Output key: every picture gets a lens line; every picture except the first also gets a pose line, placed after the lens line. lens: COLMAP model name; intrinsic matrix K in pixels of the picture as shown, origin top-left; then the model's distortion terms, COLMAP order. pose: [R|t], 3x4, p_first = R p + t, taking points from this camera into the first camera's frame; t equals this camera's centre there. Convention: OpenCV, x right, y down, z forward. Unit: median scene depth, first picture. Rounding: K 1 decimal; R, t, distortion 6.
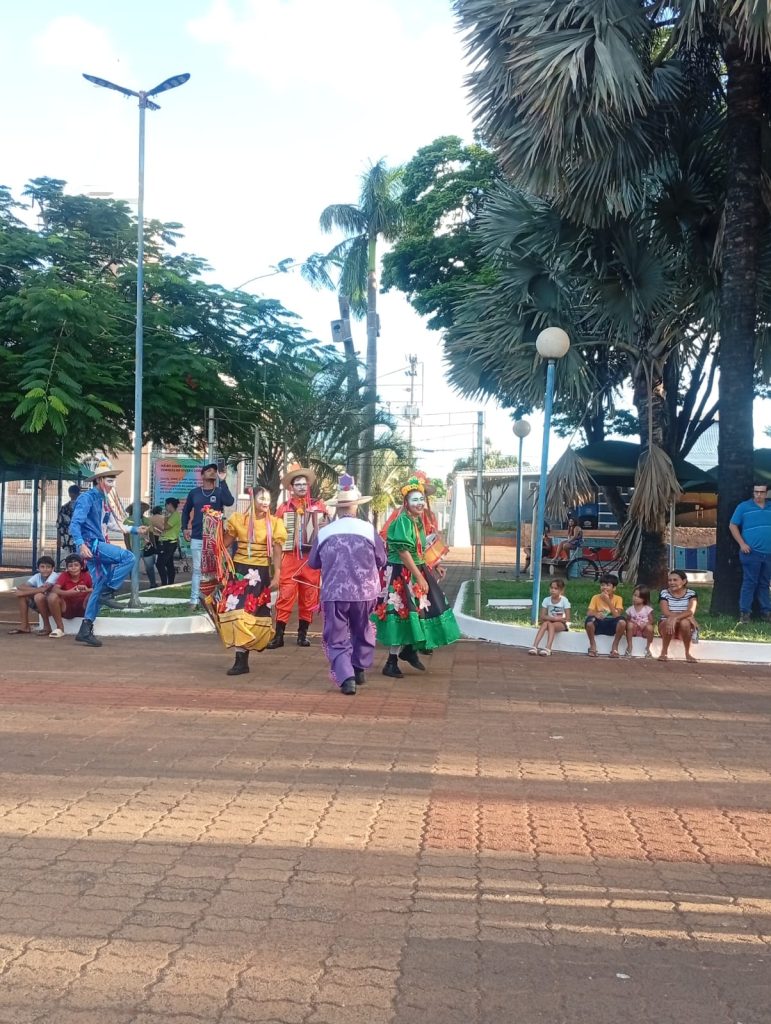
lens RADIAL K [[1044.2, 0, 385.5], [0, 1044.2, 512.0], [0, 0, 1]] dist [0.139422, -0.310578]
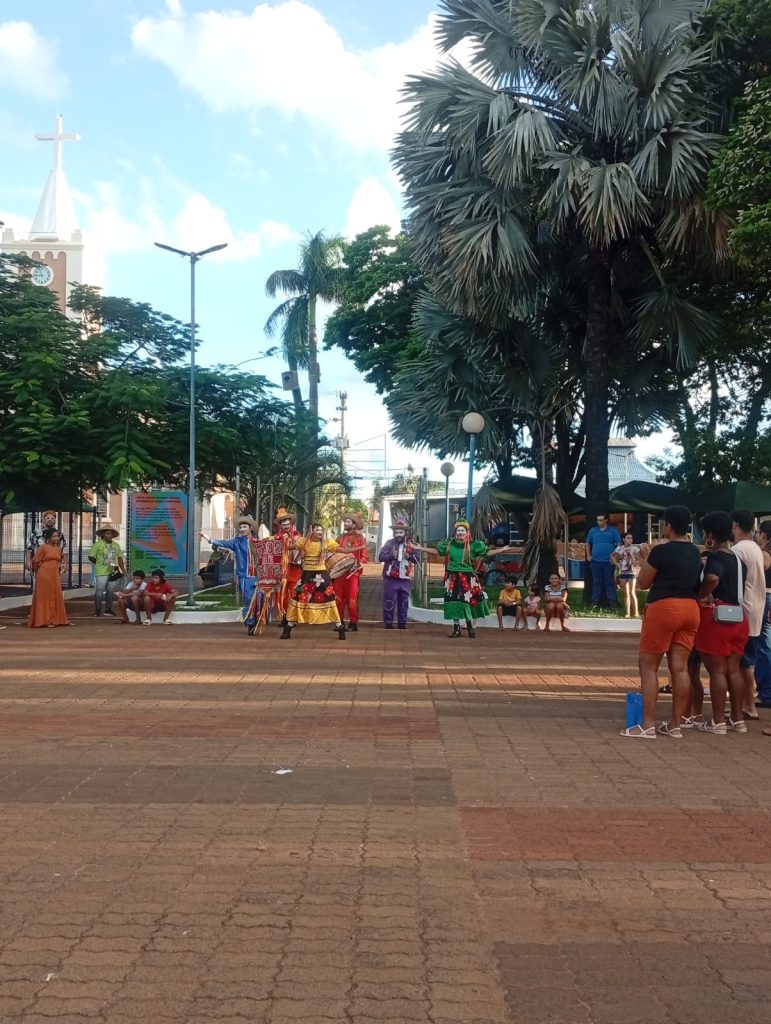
lens RADIAL K [[1044.2, 0, 385.5], [0, 1044.2, 512.0], [0, 0, 1]] dist [0.139422, -0.310578]
pose [[0.996628, -0.011602, 0.081231, -0.078558], [0.013088, 0.999756, -0.017783, -0.008428], [-0.081005, 0.018786, 0.996537, -0.421693]]
